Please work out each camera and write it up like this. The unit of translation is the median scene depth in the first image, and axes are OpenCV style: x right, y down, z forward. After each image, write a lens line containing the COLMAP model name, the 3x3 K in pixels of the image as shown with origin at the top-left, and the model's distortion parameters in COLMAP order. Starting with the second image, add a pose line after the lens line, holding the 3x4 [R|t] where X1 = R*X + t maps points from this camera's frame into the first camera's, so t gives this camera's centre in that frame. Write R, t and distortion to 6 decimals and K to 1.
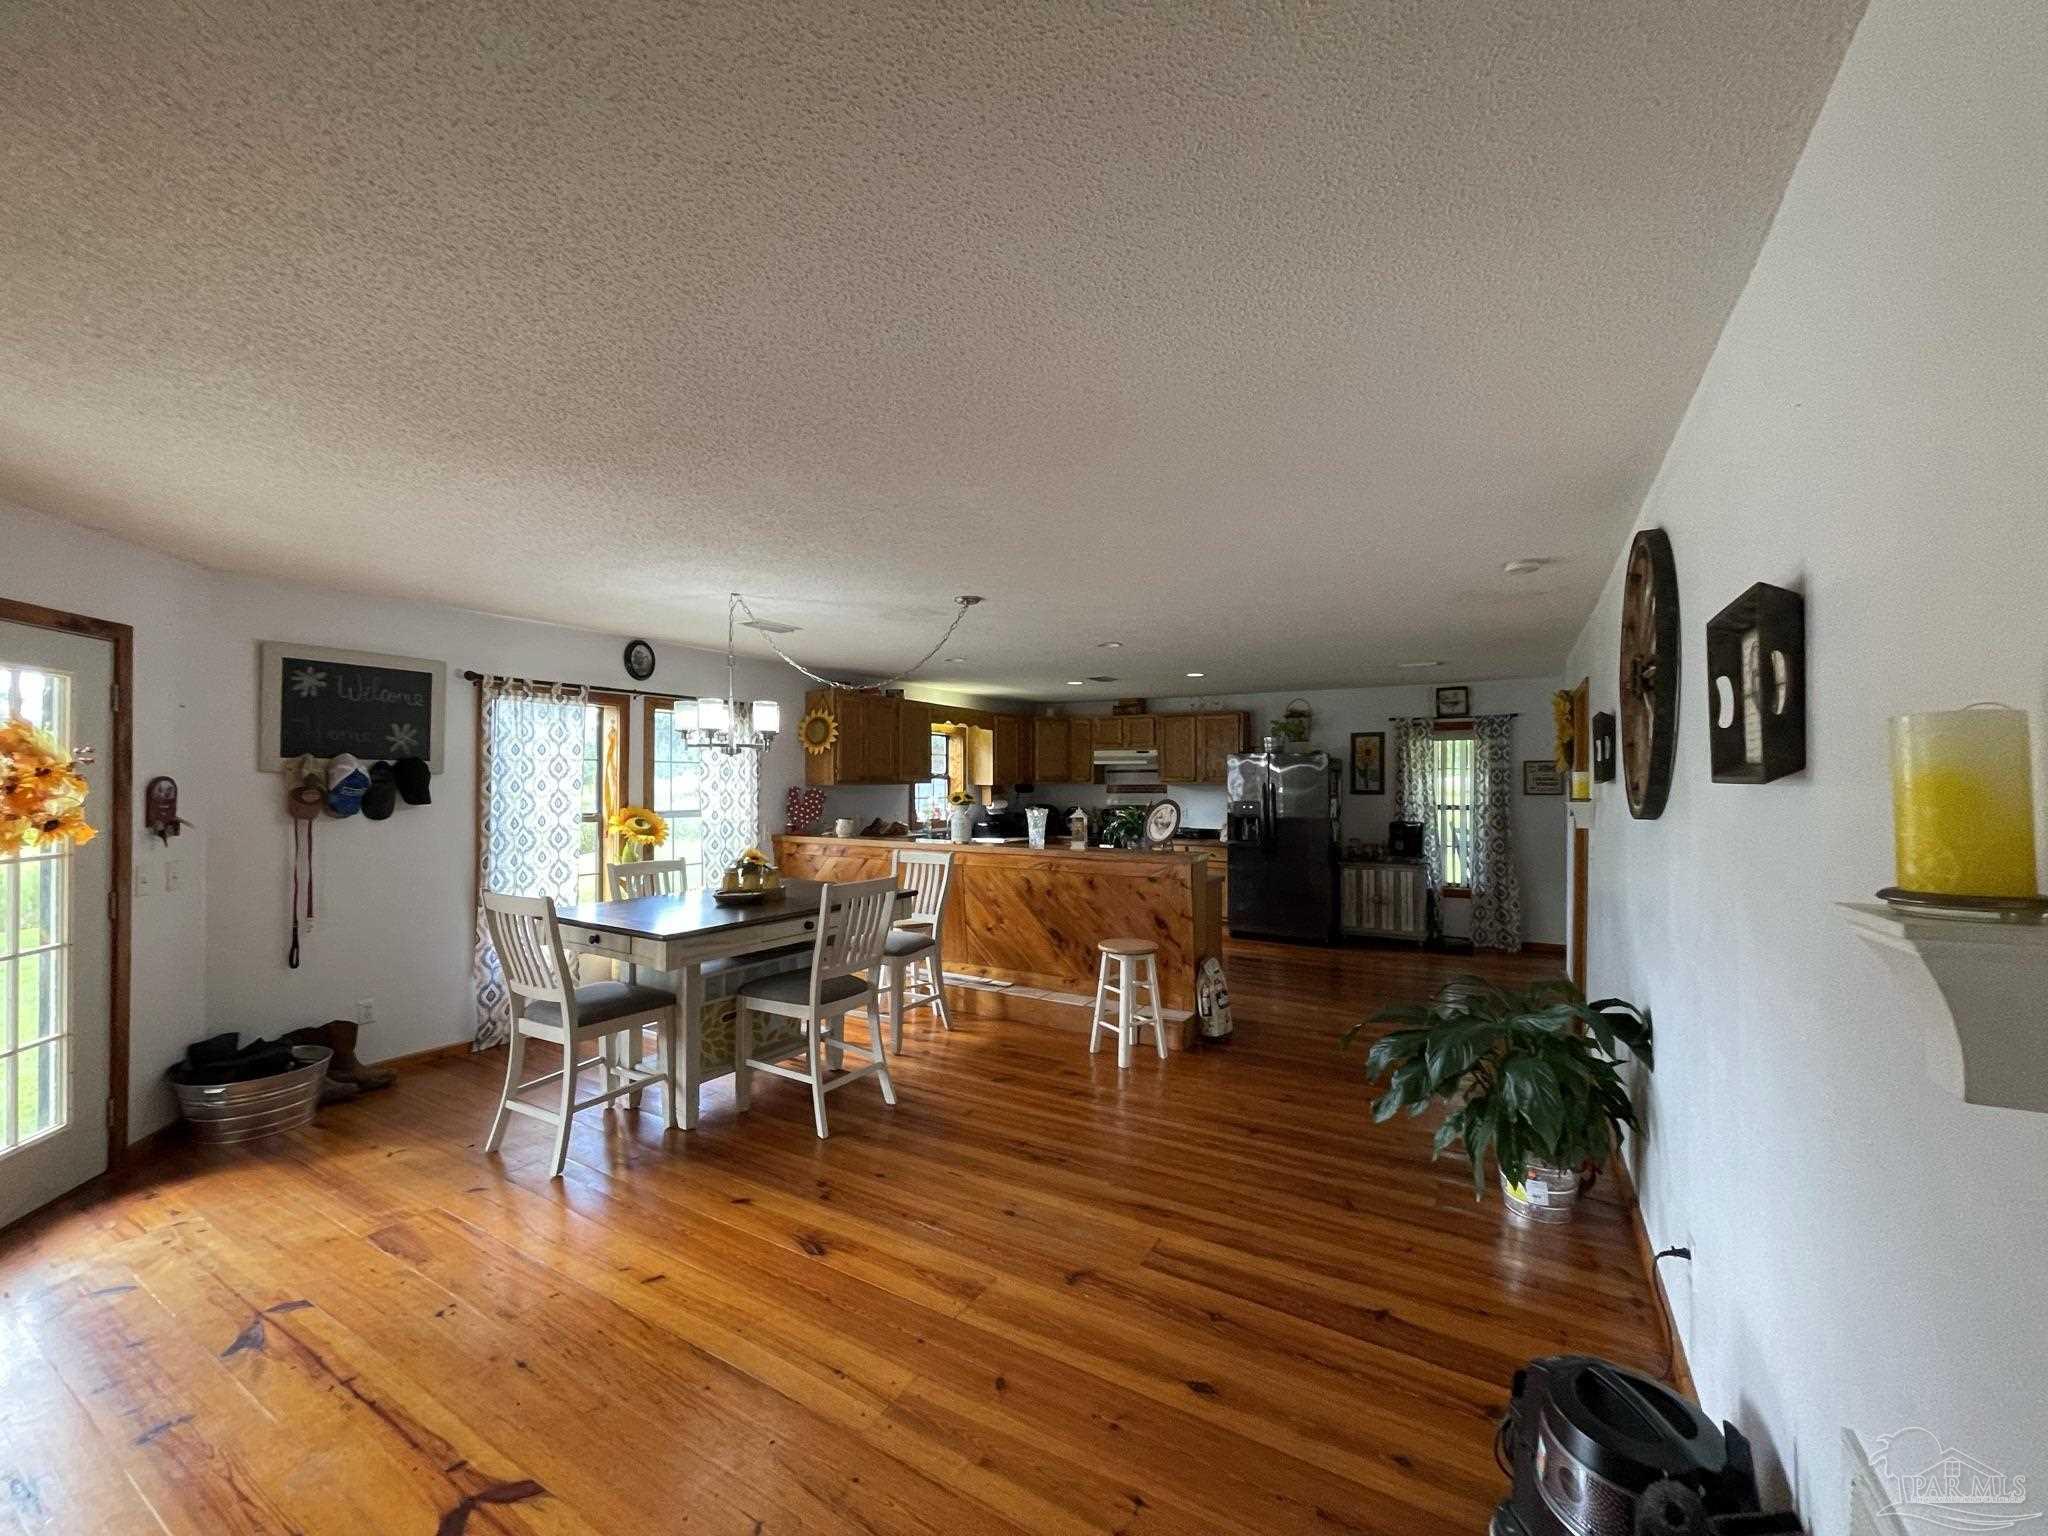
lens RADIAL K [[822.4, 0, 1023.8], [0, 822.4, 770.3], [0, 0, 1]] dist [-0.007938, 0.003469]
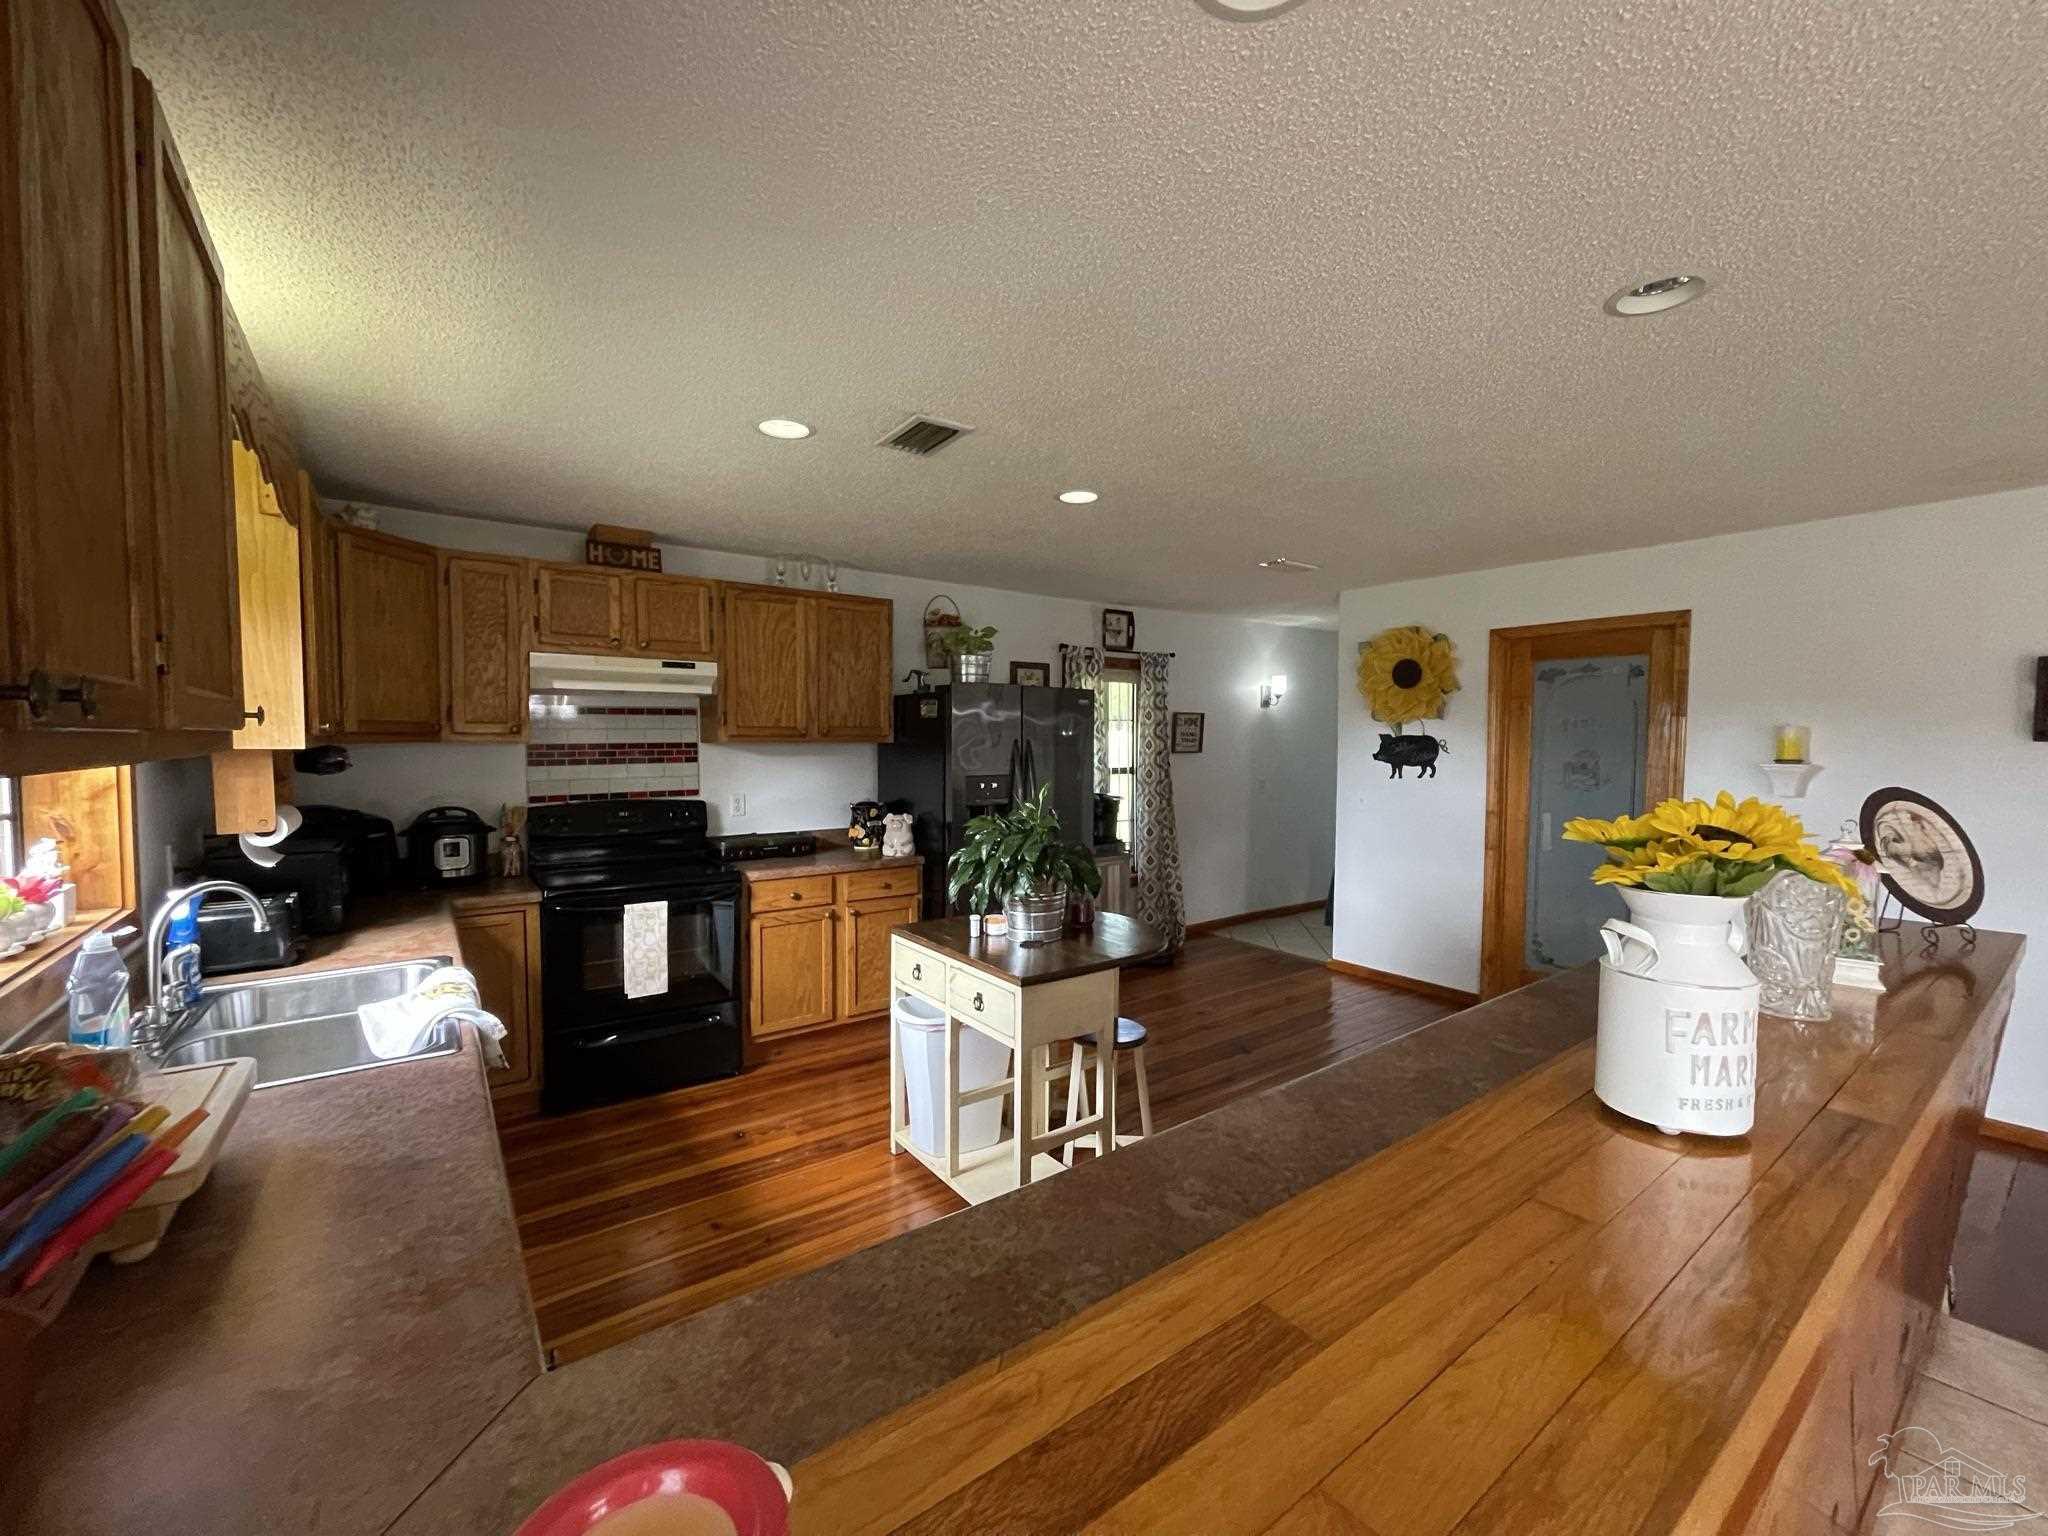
lens RADIAL K [[822.4, 0, 1023.8], [0, 822.4, 774.7], [0, 0, 1]] dist [-0.007938, 0.003469]
pose [[0.391521, -0.039869, 0.919305, -0.247217], [-0.015021, 0.998651, 0.049707, 0.014299], [-0.920046, -0.033270, 0.390394, 0.952495]]
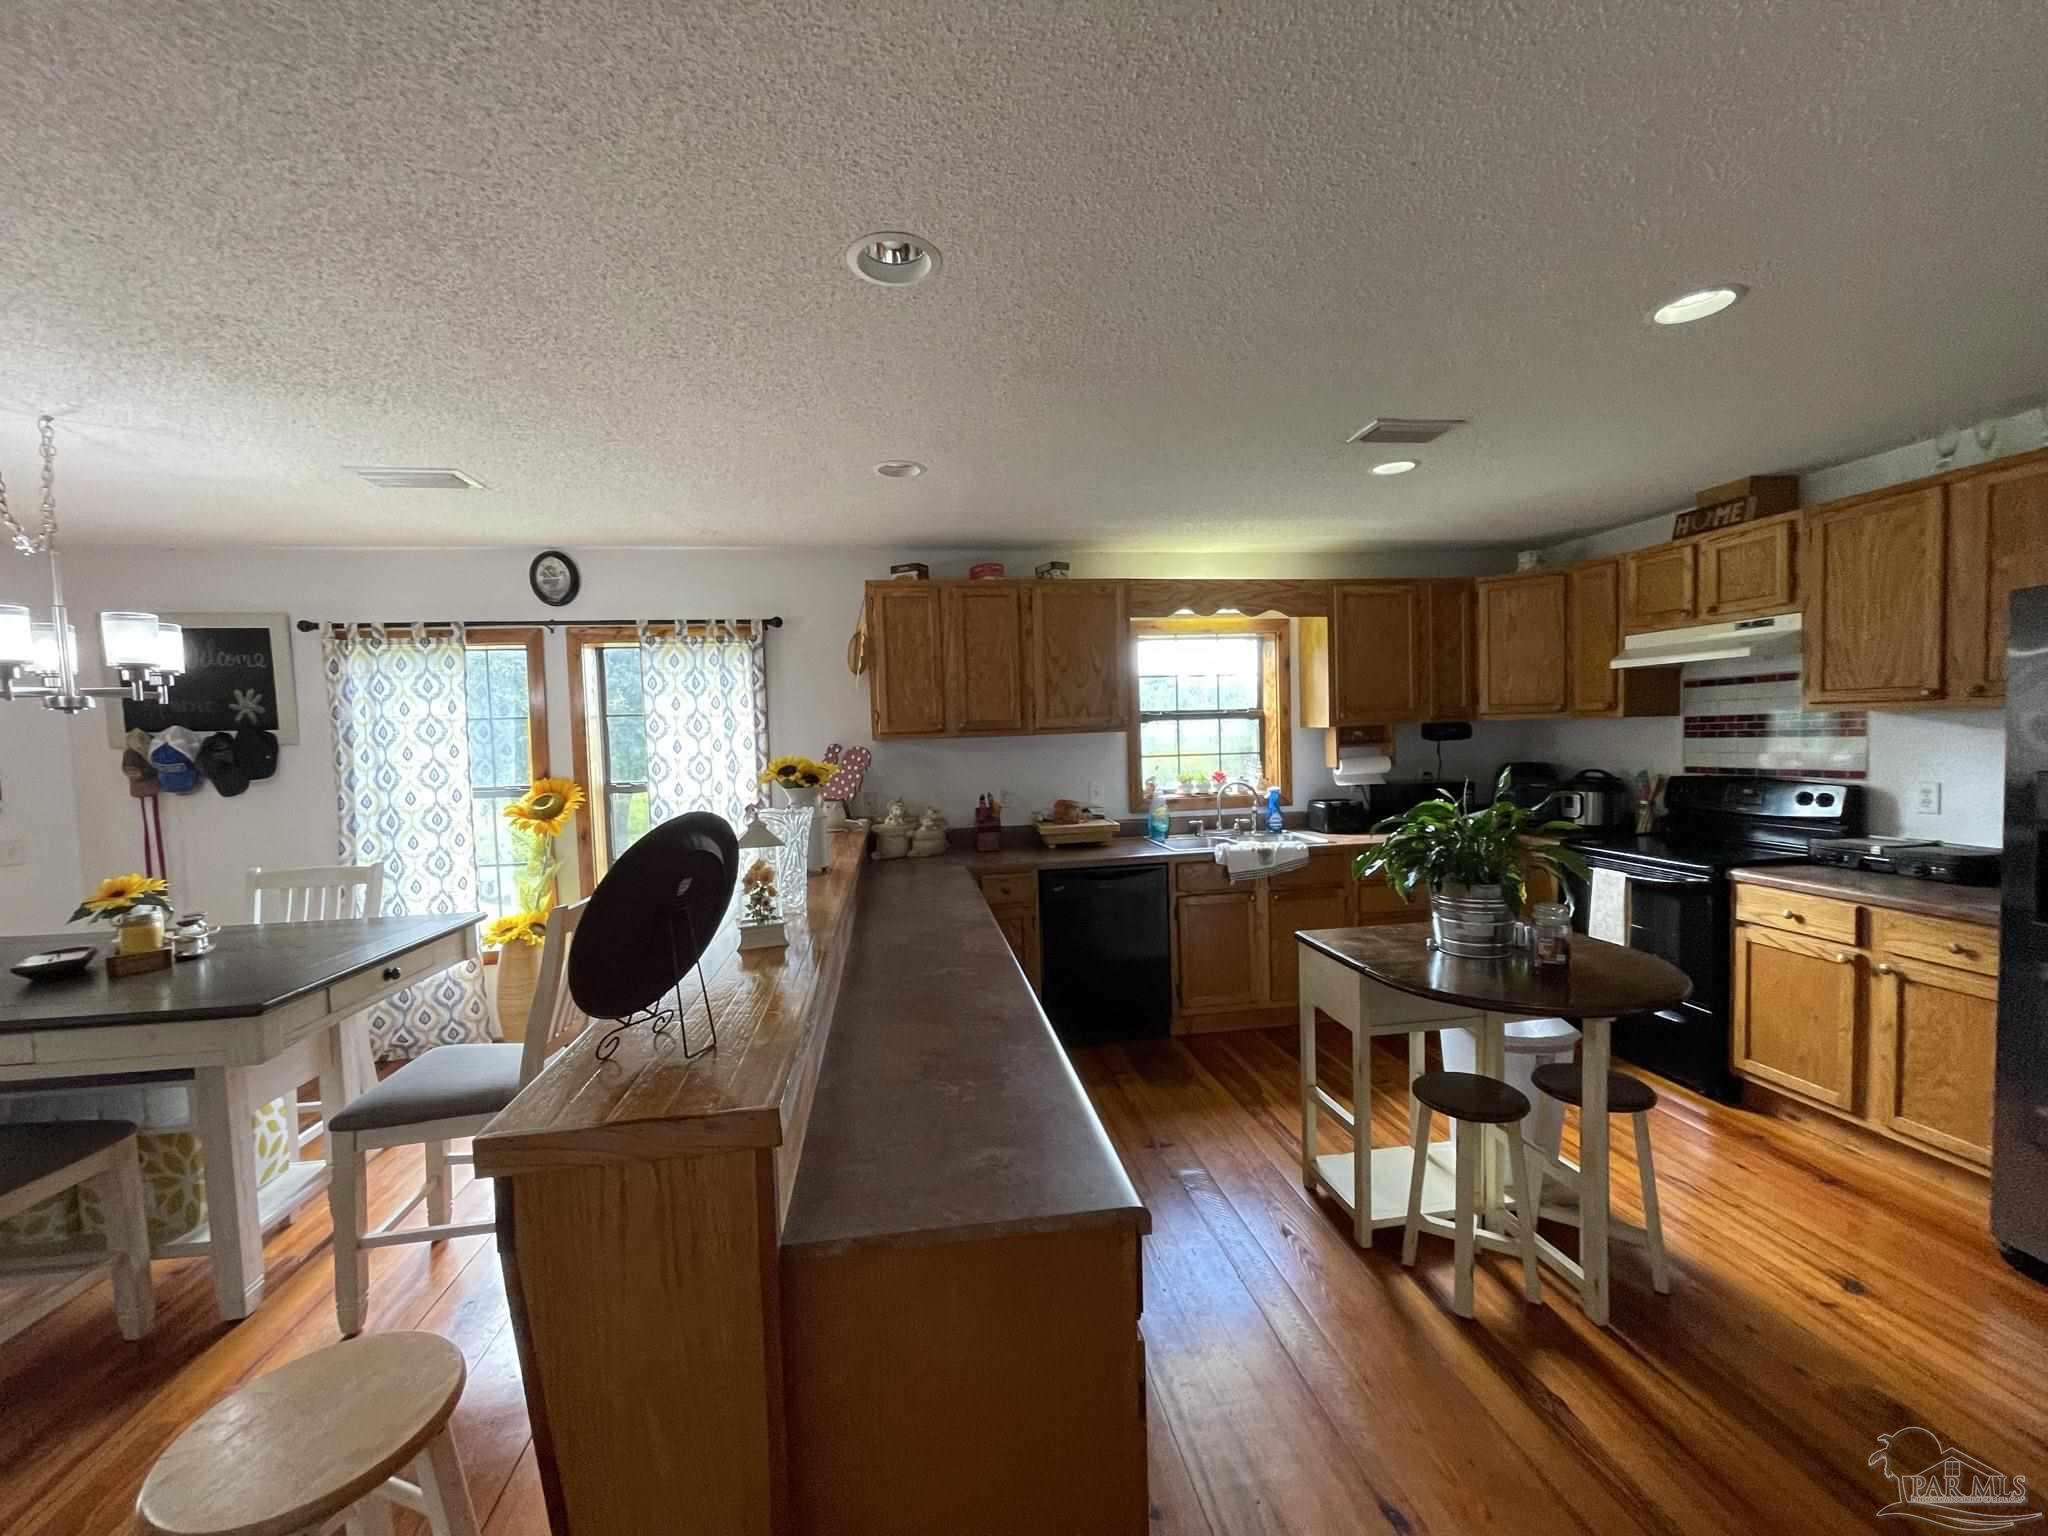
lens RADIAL K [[822.4, 0, 1020.5], [0, 822.4, 775.3], [0, 0, 1]] dist [-0.007938, 0.003469]
pose [[0.632094, 0.020713, -0.774615, 0.313527], [0.042461, 0.997215, 0.061314, 0.011883], [0.773728, -0.071647, 0.629454, 0.728222]]
